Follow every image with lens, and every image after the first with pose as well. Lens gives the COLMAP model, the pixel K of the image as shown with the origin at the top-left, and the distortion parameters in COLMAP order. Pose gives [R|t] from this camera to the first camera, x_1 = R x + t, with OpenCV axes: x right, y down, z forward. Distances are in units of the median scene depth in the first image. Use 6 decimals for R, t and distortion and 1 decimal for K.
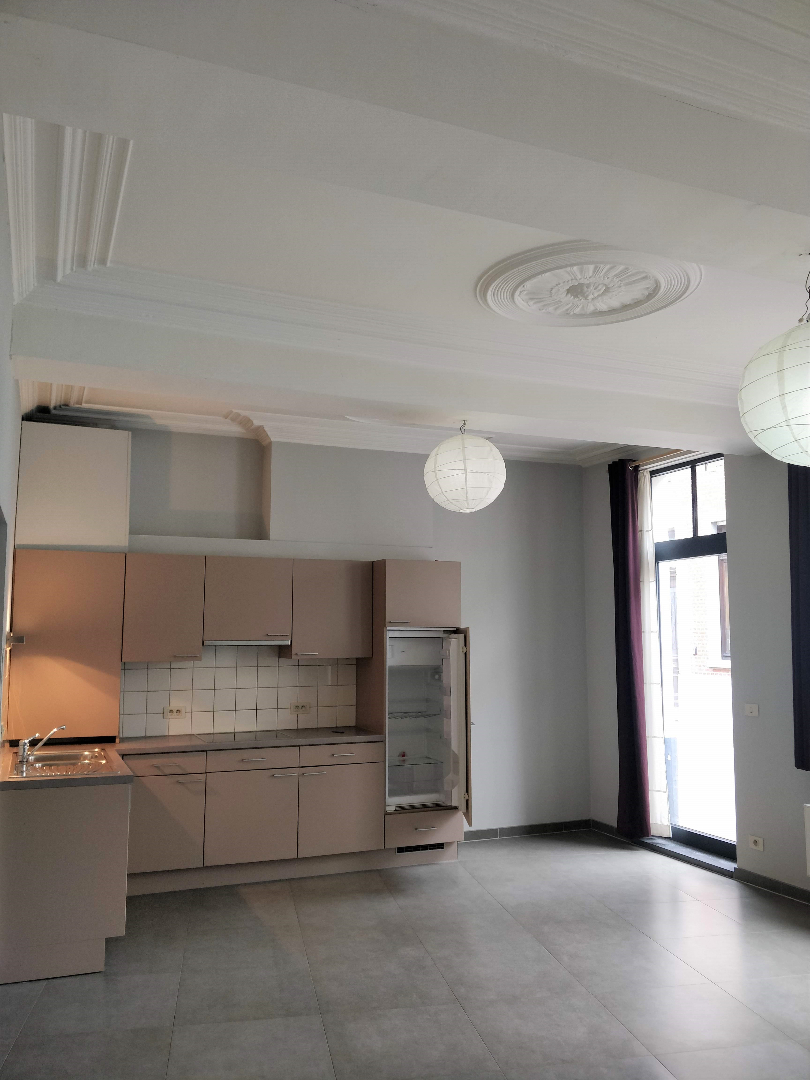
lens RADIAL K [[888.0, 0, 405.0], [0, 888.0, 540.0], [0, 0, 1]] dist [0.074381, -0.101793]
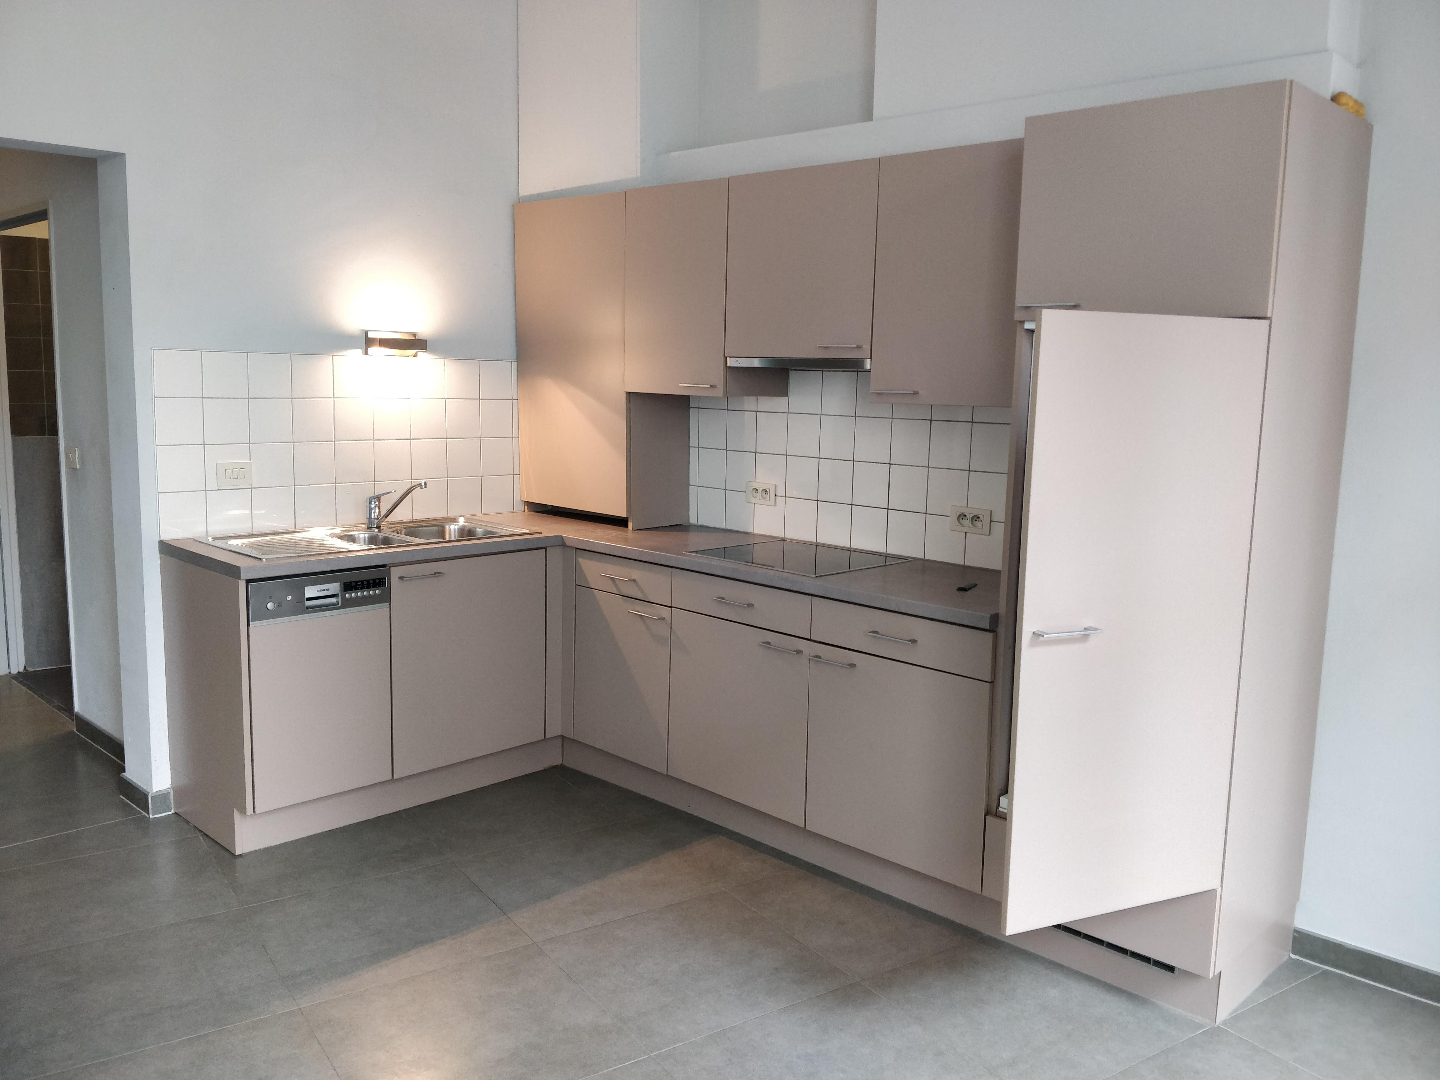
lens RADIAL K [[1178.0, 0, 720.0], [0, 1178.0, 540.0], [0, 0, 1]] dist [0.053872, -0.091103]
pose [[0.394623, 0.145848, -0.907194, 0.386051], [0.076343, 0.978704, 0.190553, 0.088041], [0.915666, -0.144454, 0.375085, 0.738300]]
